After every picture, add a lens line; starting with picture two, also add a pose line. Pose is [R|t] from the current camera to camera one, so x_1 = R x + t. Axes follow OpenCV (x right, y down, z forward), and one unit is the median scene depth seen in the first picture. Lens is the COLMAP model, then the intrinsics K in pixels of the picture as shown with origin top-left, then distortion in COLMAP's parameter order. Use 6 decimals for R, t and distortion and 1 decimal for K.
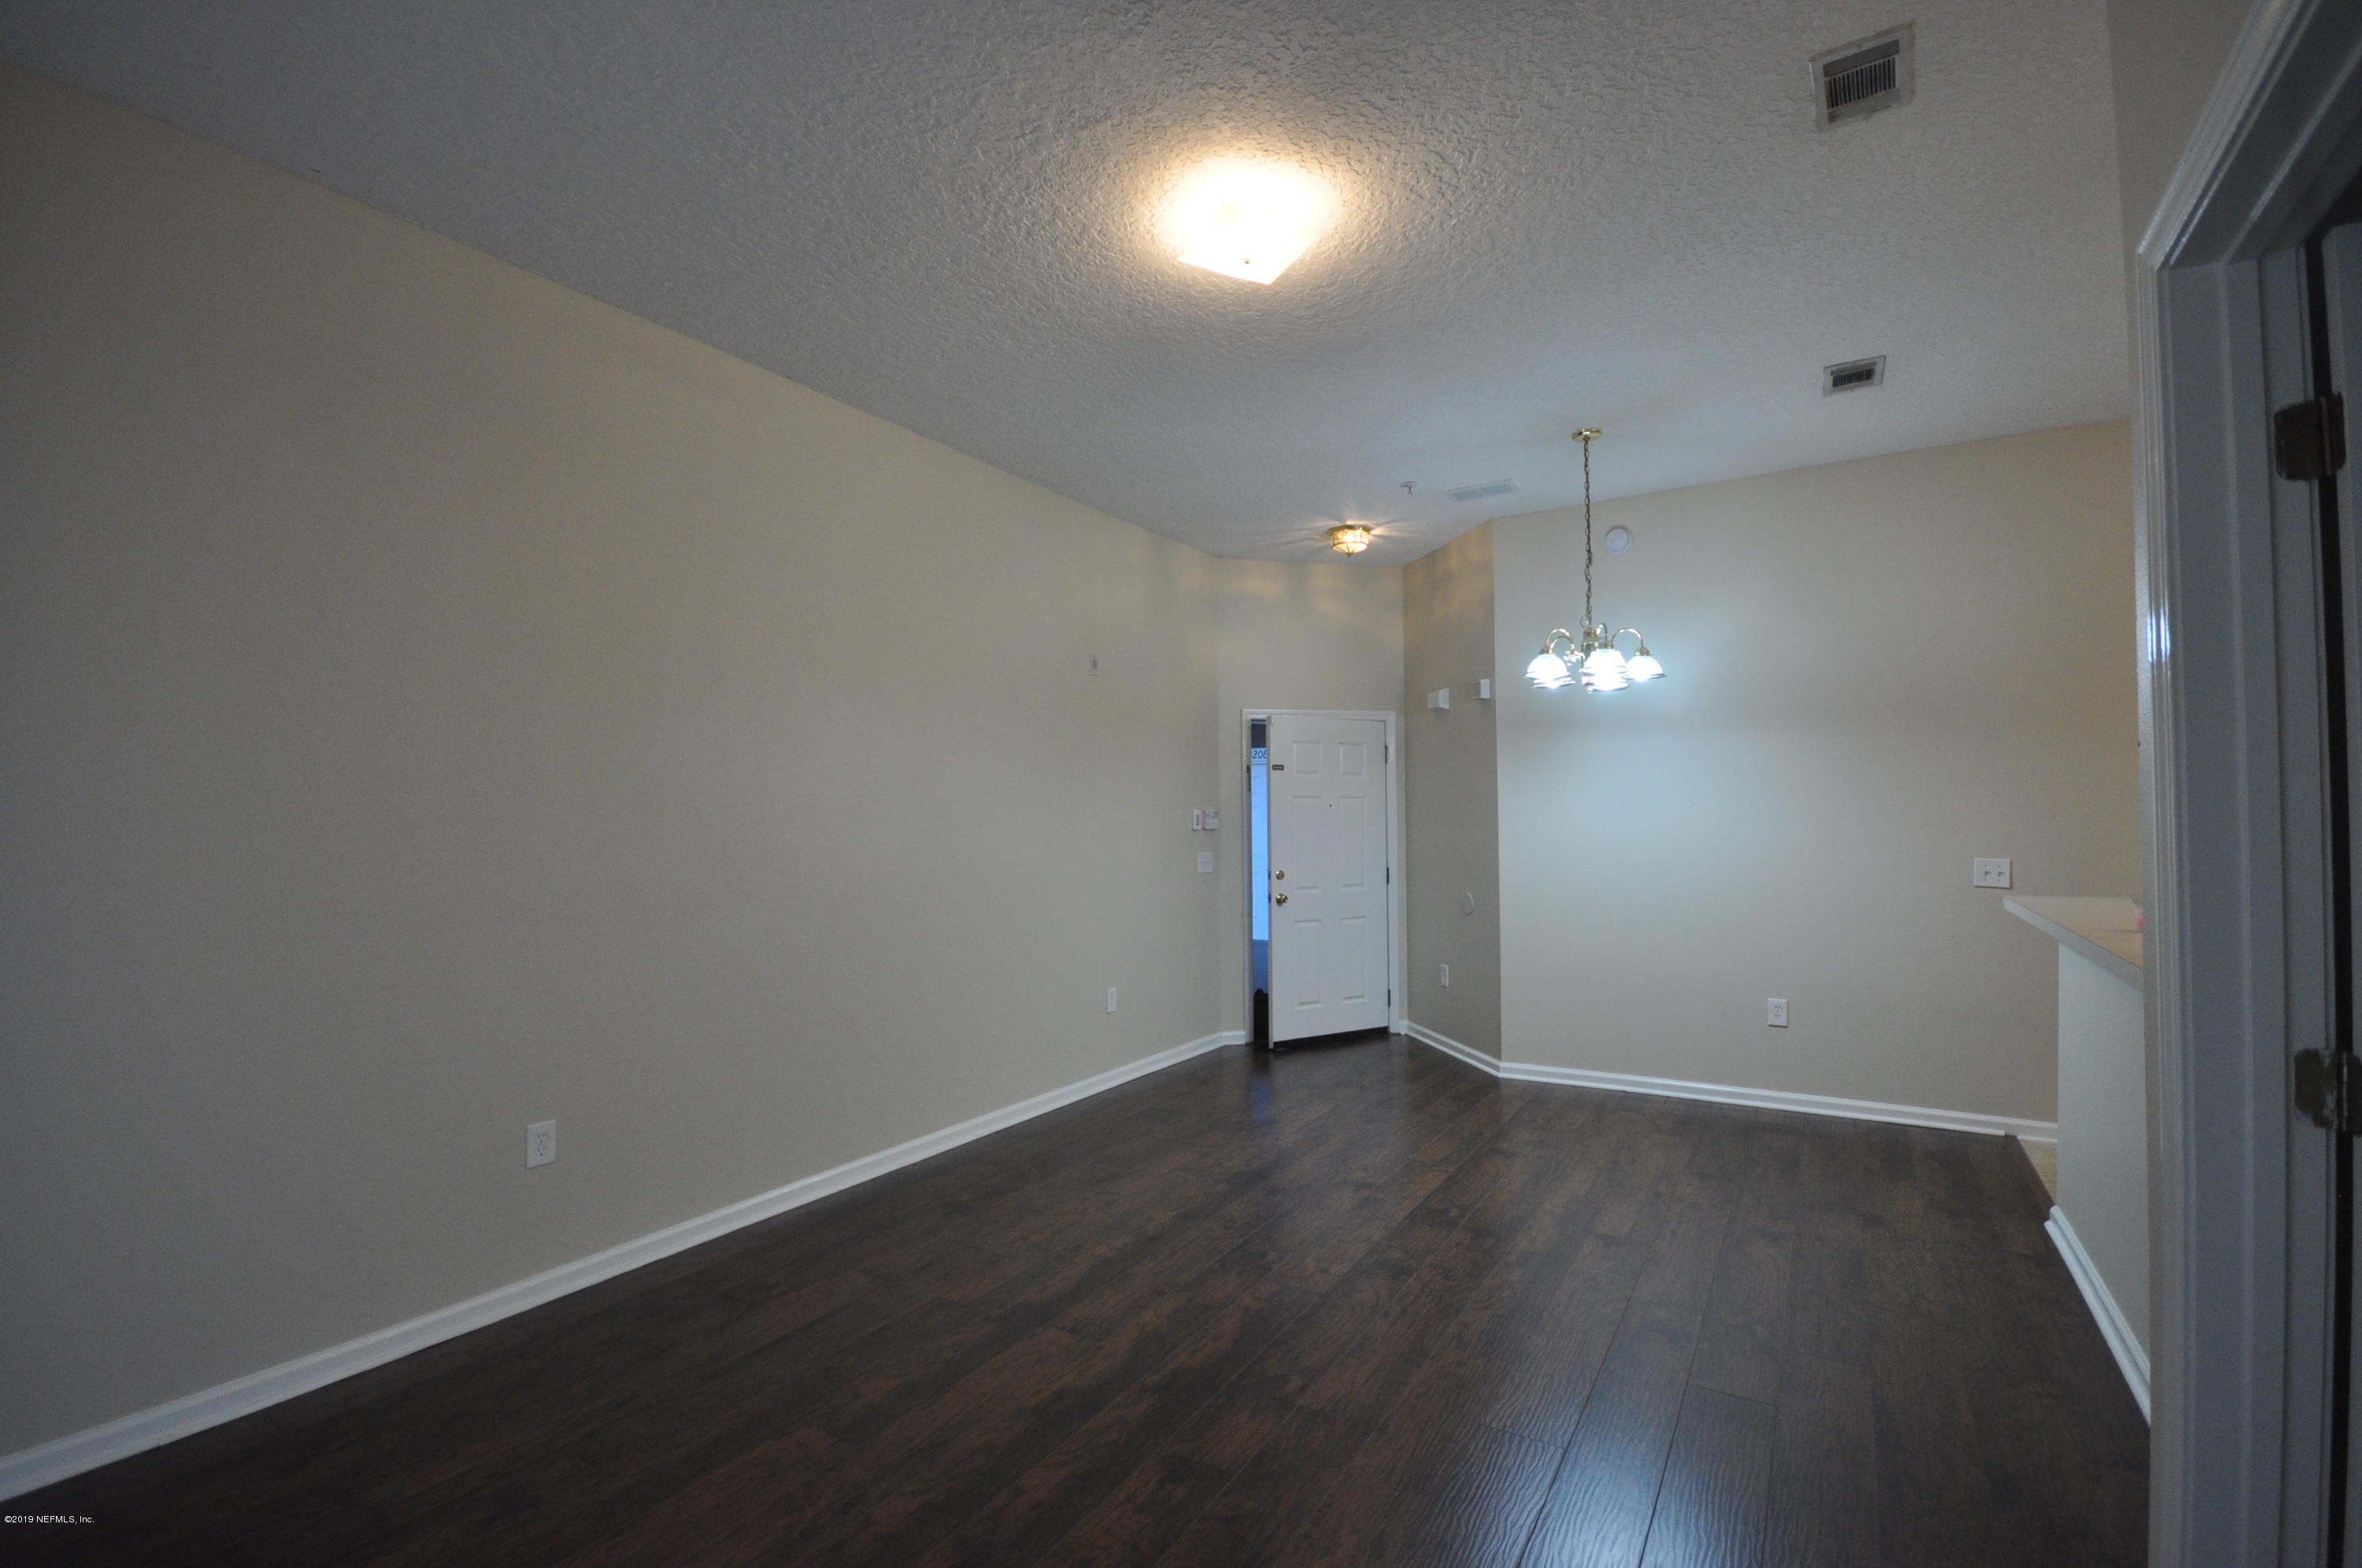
lens RADIAL K [[1032.0, 0, 1205.1], [0, 1032.0, 794.5], [0, 0, 1]] dist [0.002846, -0.002583]
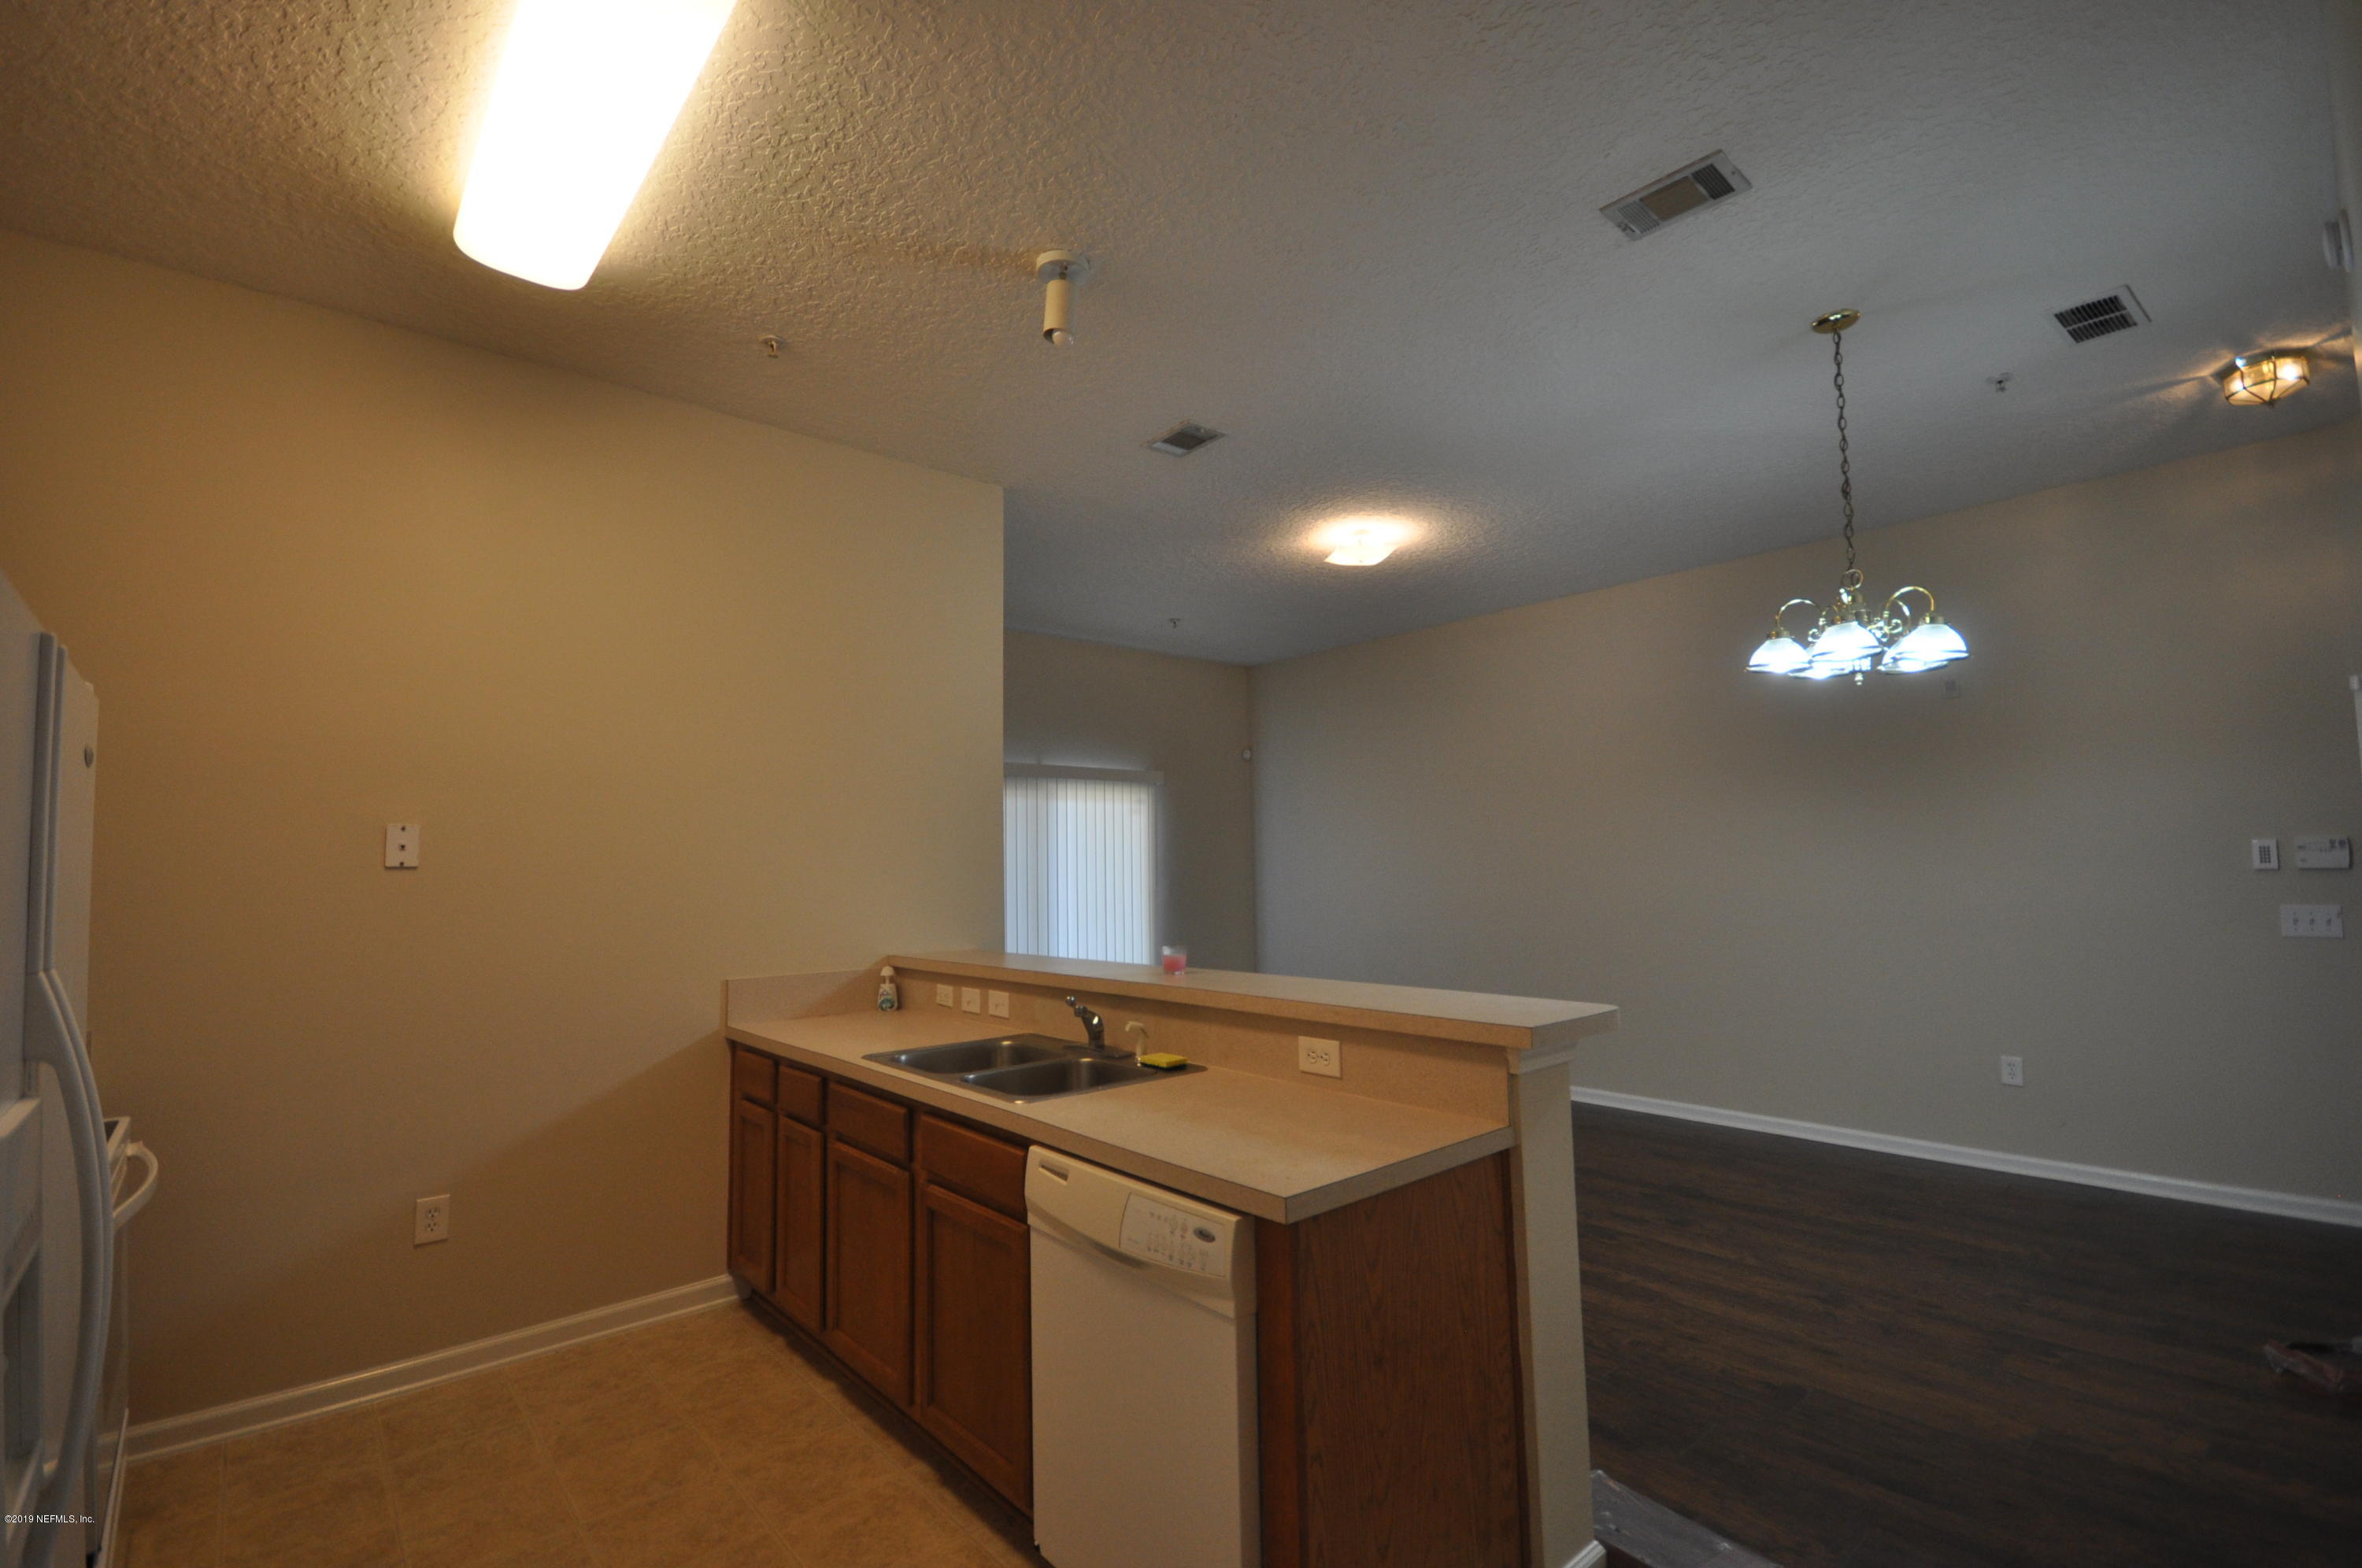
lens RADIAL K [[1032.0, 0, 1191.3], [0, 1032.0, 796.0], [0, 0, 1]] dist [0.002846, -0.002583]
pose [[-0.301470, -0.058101, -0.951704, 1.470659], [0.045164, 0.996151, -0.075120, 0.011213], [0.952406, -0.065629, -0.297685, 0.983235]]
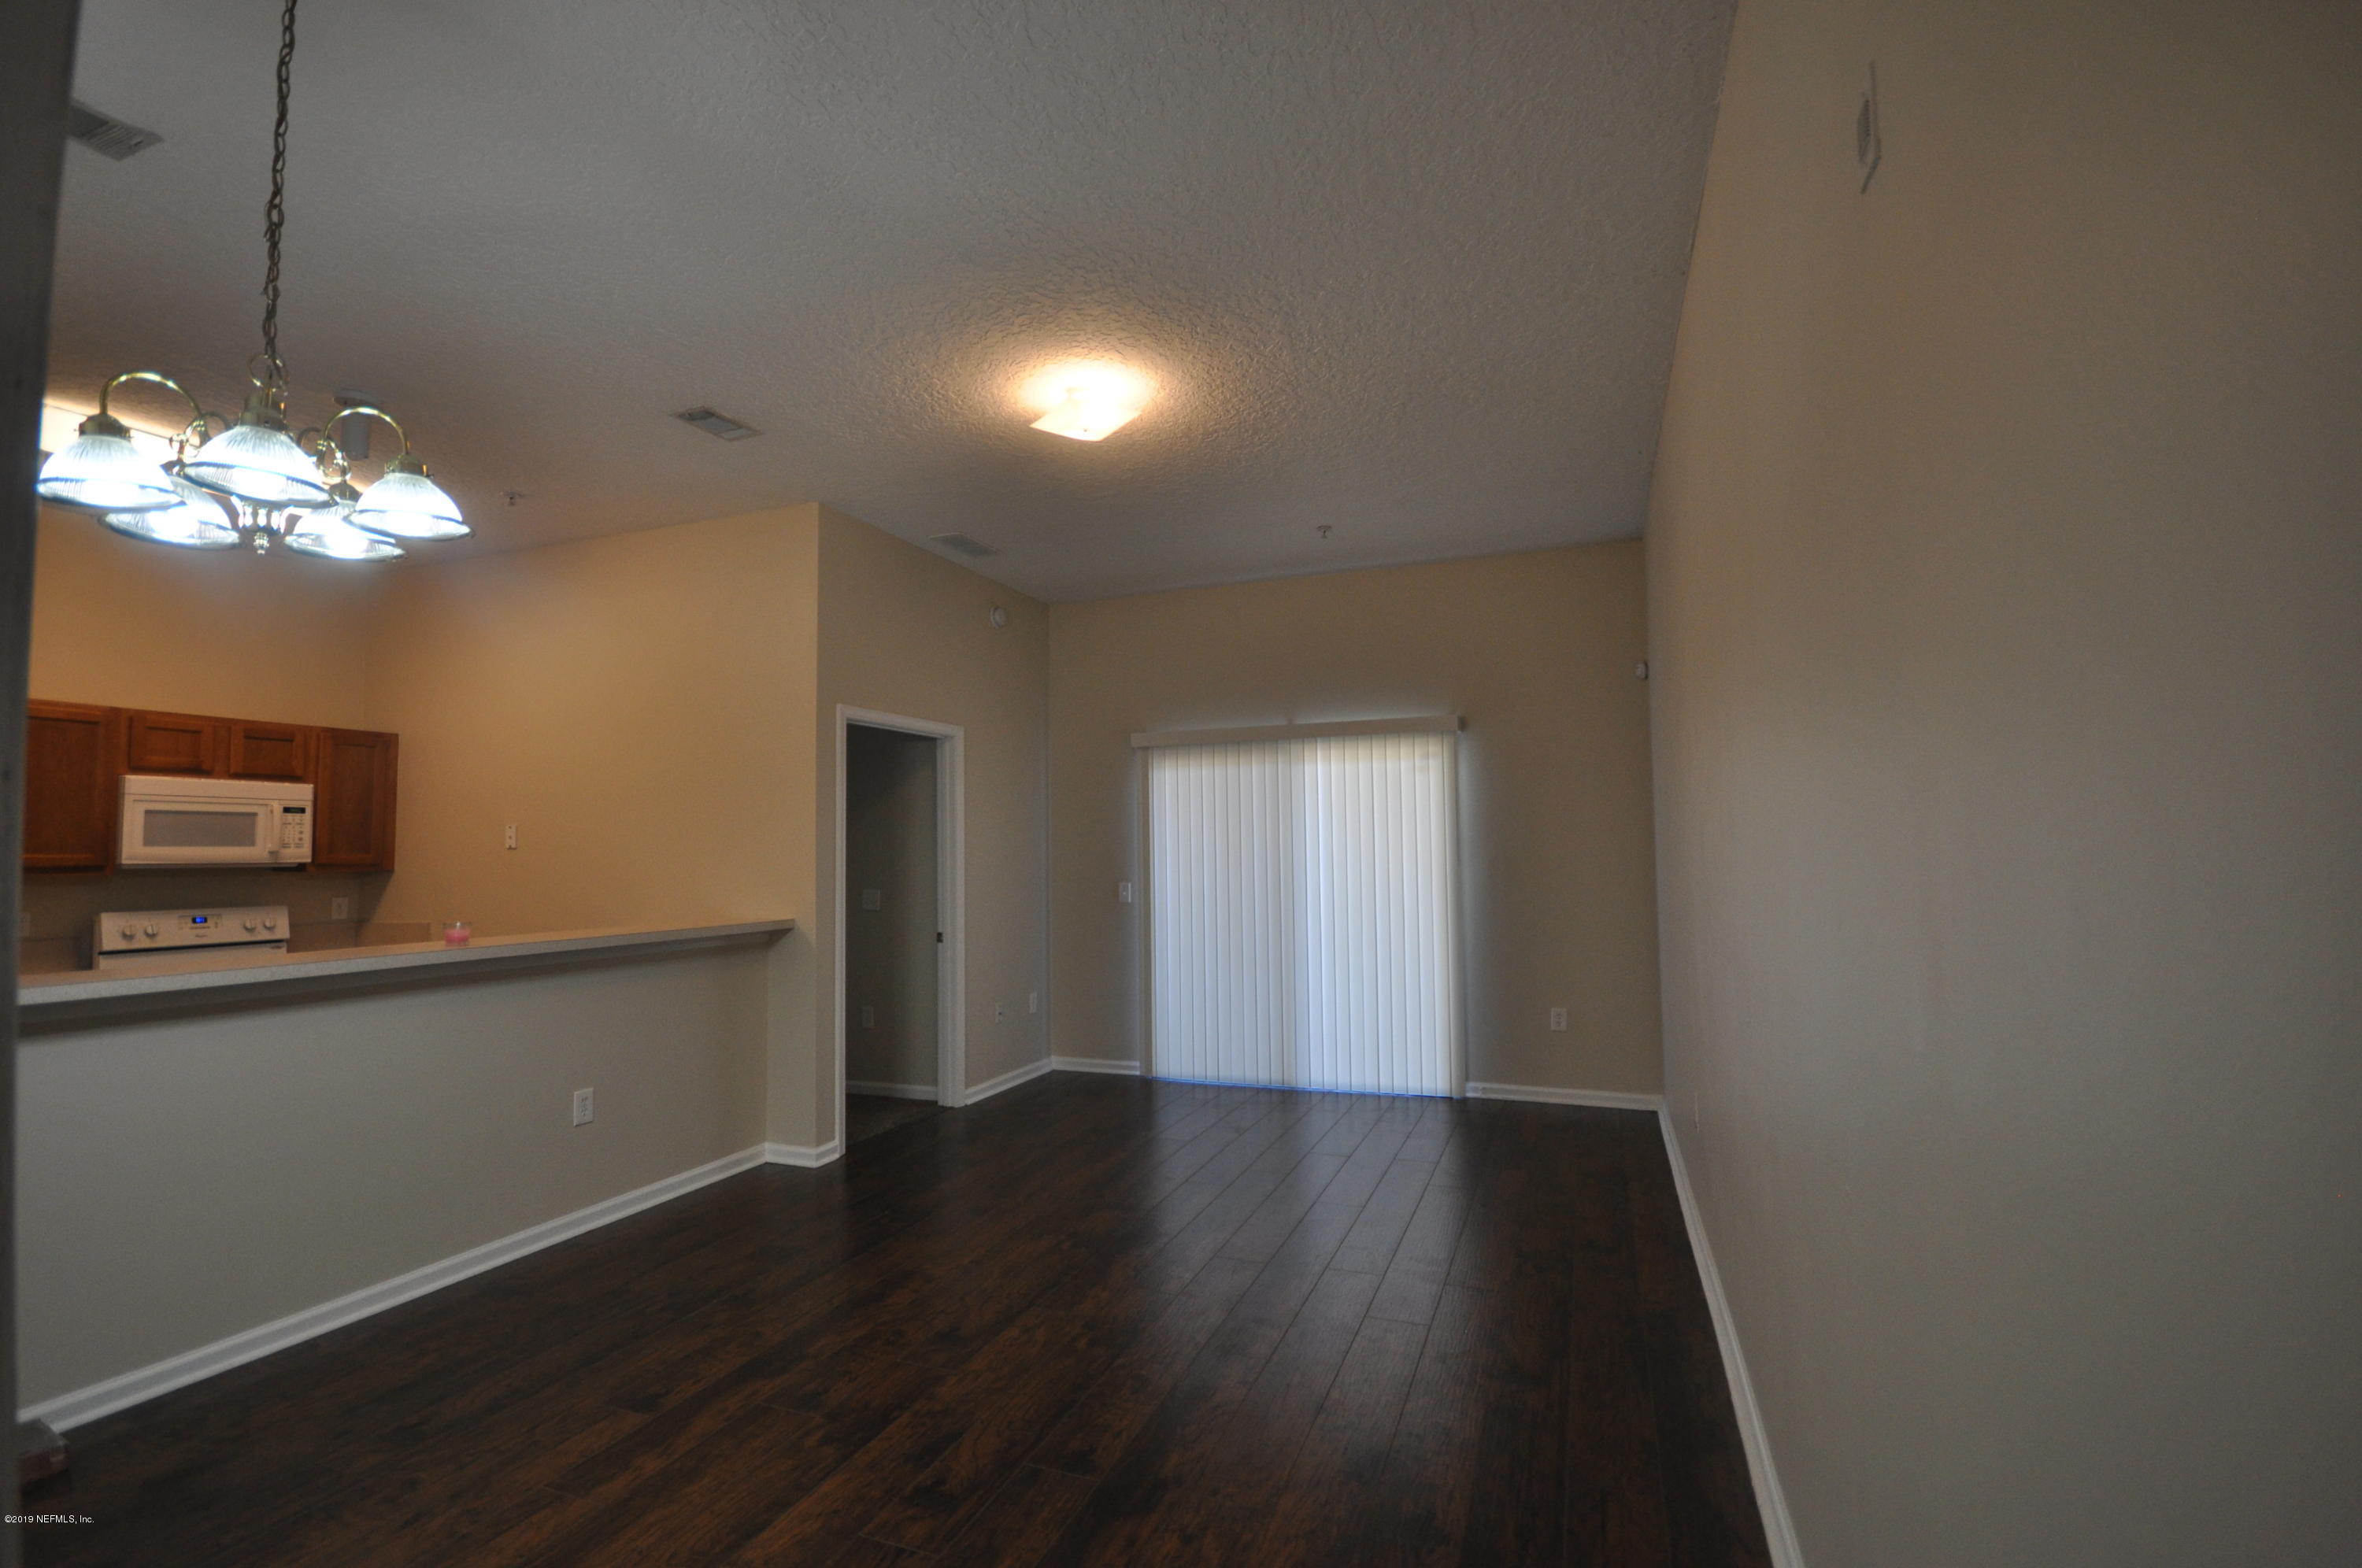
lens RADIAL K [[1032.0, 0, 1198.9], [0, 1032.0, 795.1], [0, 0, 1]] dist [0.002846, -0.002583]
pose [[-0.983389, 0.009869, -0.181241, 0.116118], [0.024466, 0.996615, -0.078482, 0.043432], [0.179853, -0.081613, -0.980302, 1.832381]]
